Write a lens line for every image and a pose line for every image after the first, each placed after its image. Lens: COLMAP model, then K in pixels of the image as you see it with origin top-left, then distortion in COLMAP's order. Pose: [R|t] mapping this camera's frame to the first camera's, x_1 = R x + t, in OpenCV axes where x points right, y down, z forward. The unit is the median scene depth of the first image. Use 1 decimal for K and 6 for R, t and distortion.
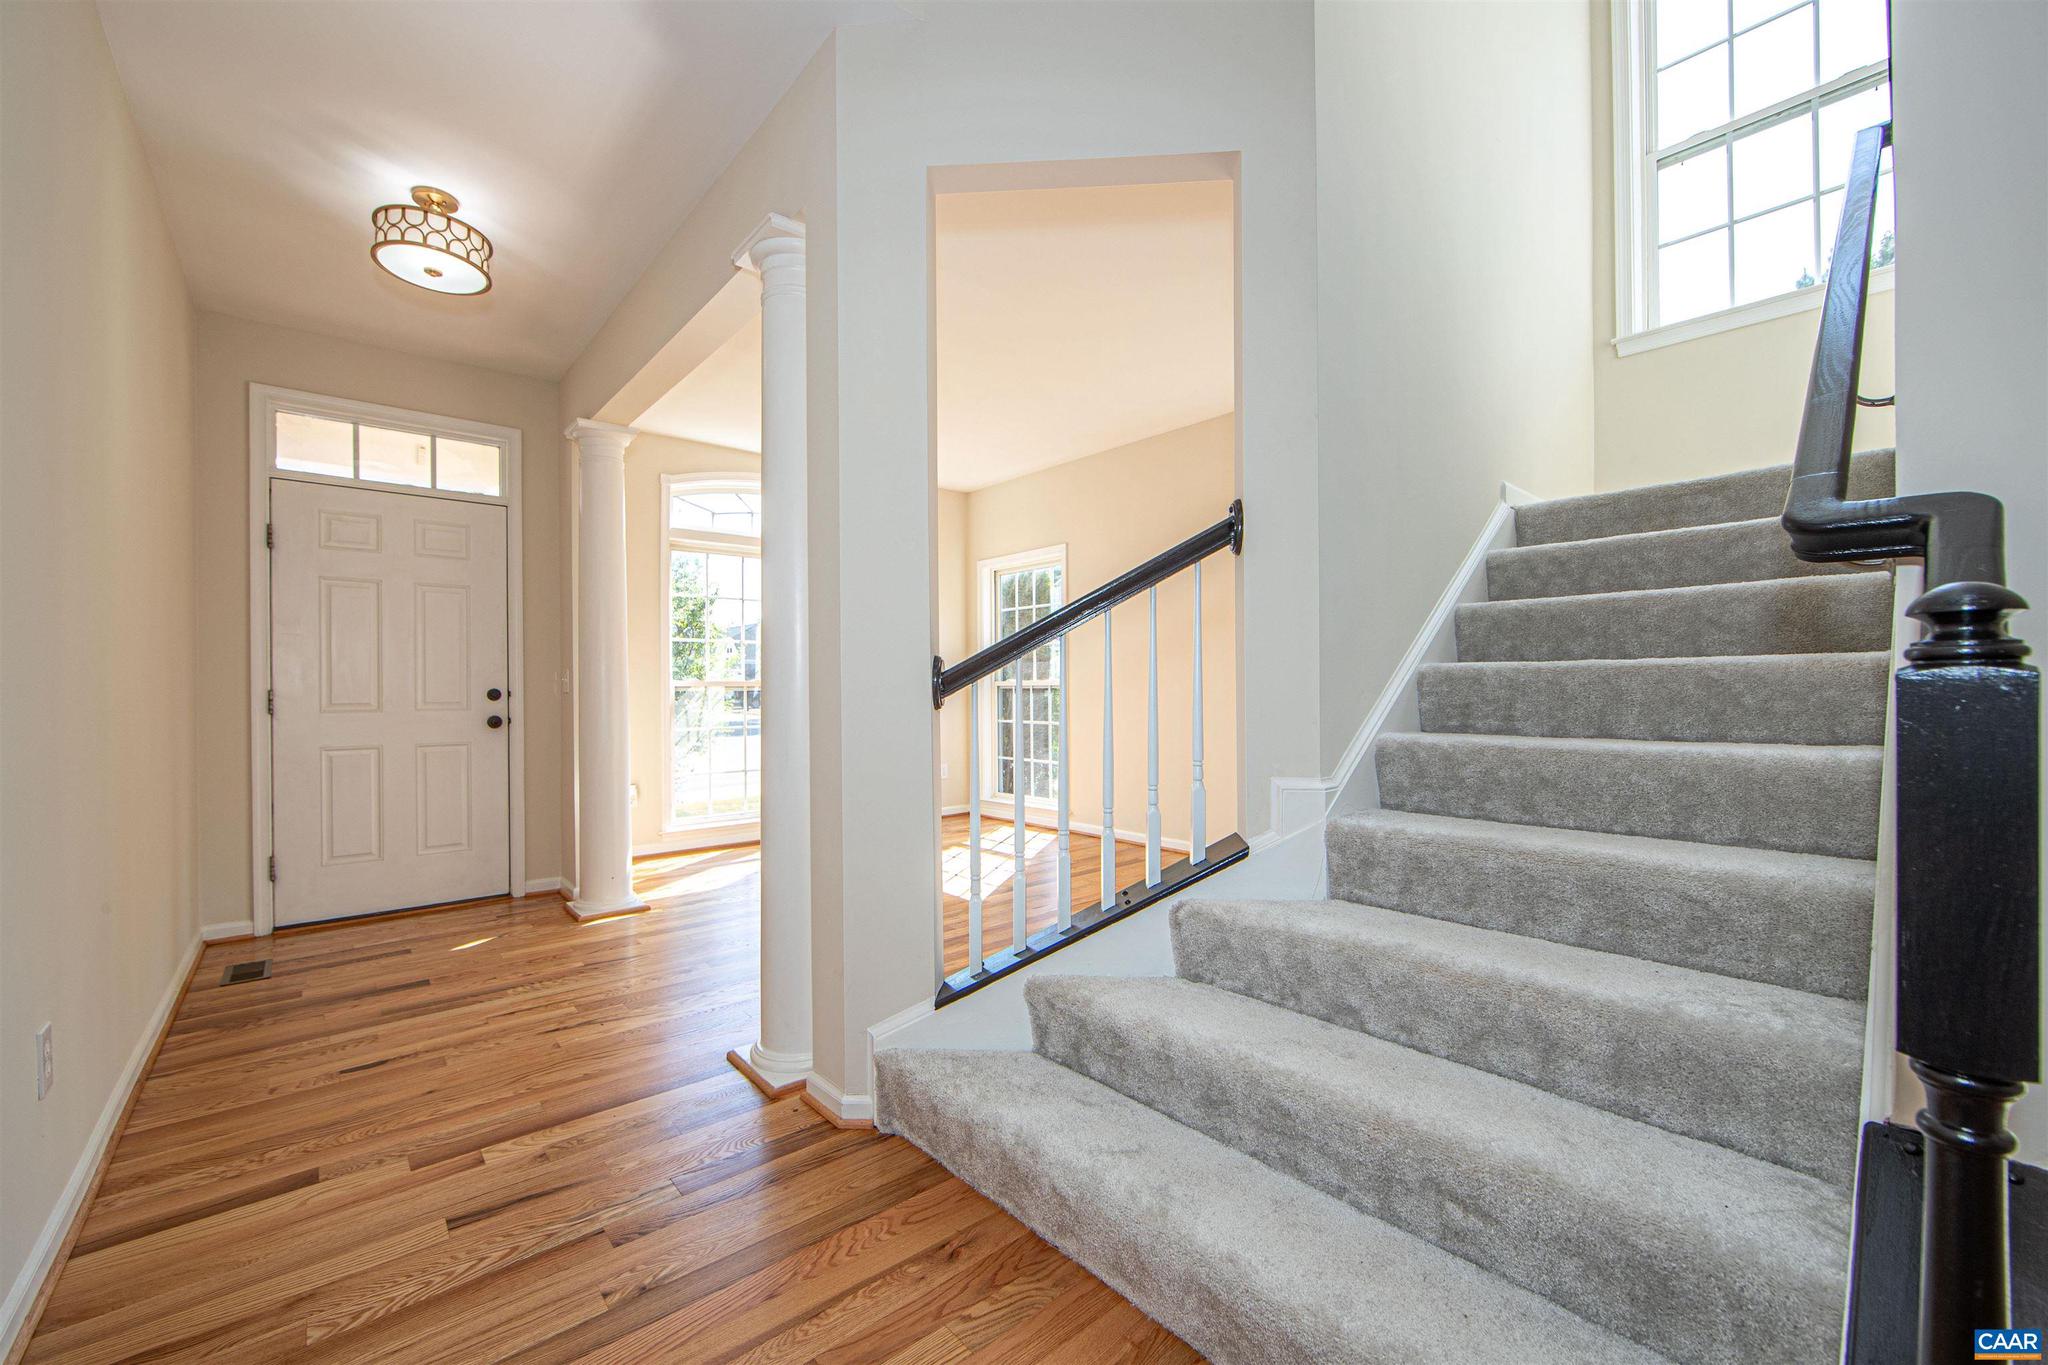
lens RADIAL K [[814.7, 0, 1021.7], [0, 814.7, 689.2], [0, 0, 1]] dist [-0.009284, 0.001467]
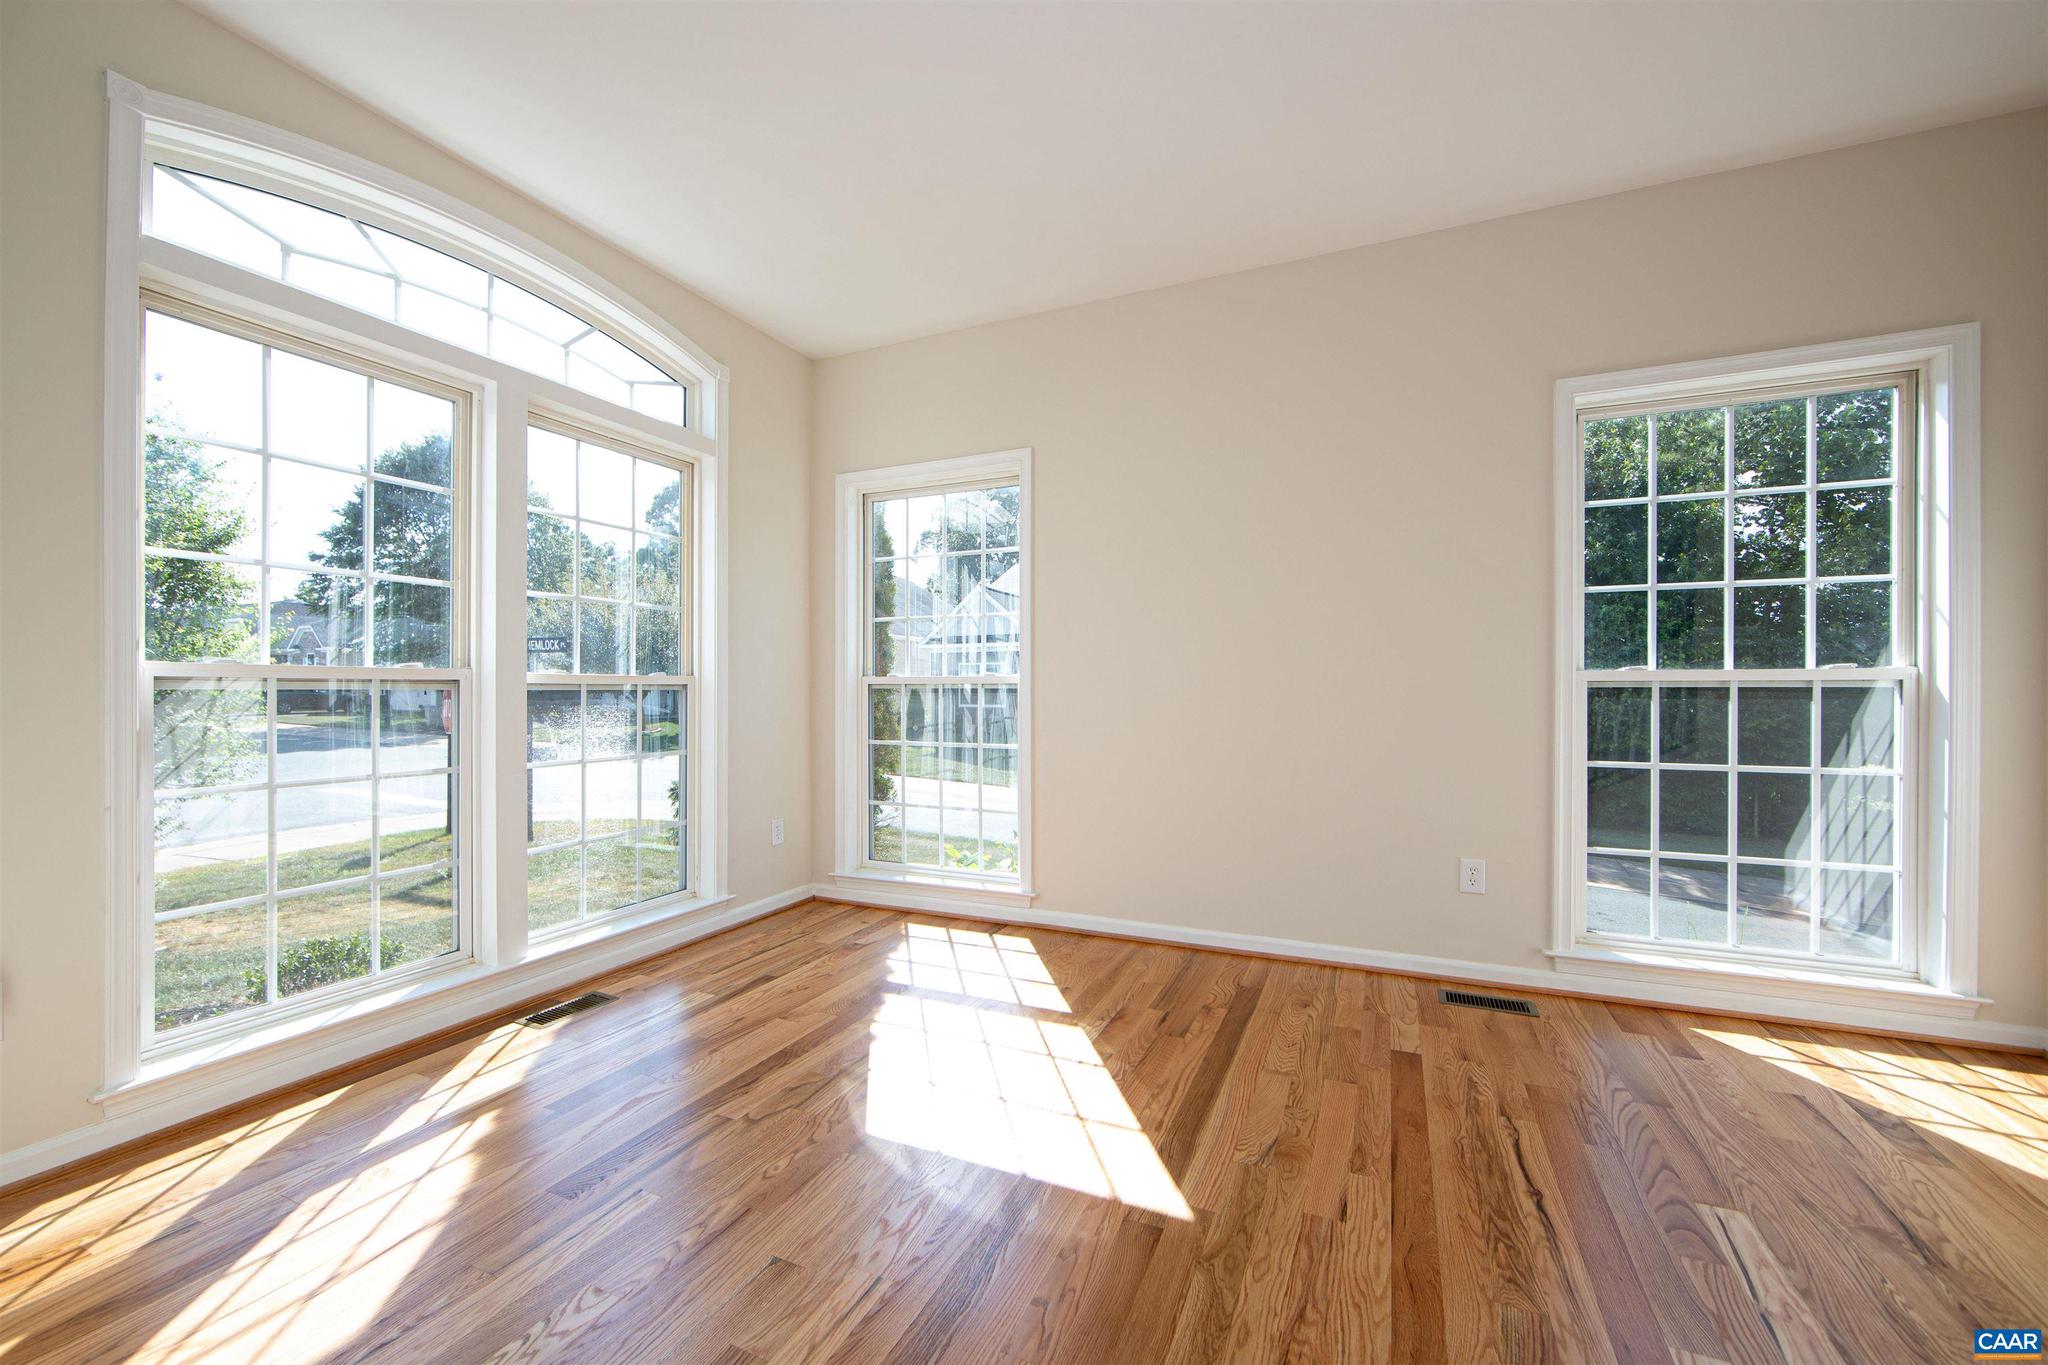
lens RADIAL K [[814.7, 0, 1018.6], [0, 814.7, 694.8], [0, 0, 1]] dist [-0.009284, 0.001467]
pose [[0.910909, 0.006613, 0.412555, -0.191618], [-0.007998, 0.999967, 0.001631, 0.001484], [-0.412530, -0.004785, 0.910931, 0.436293]]
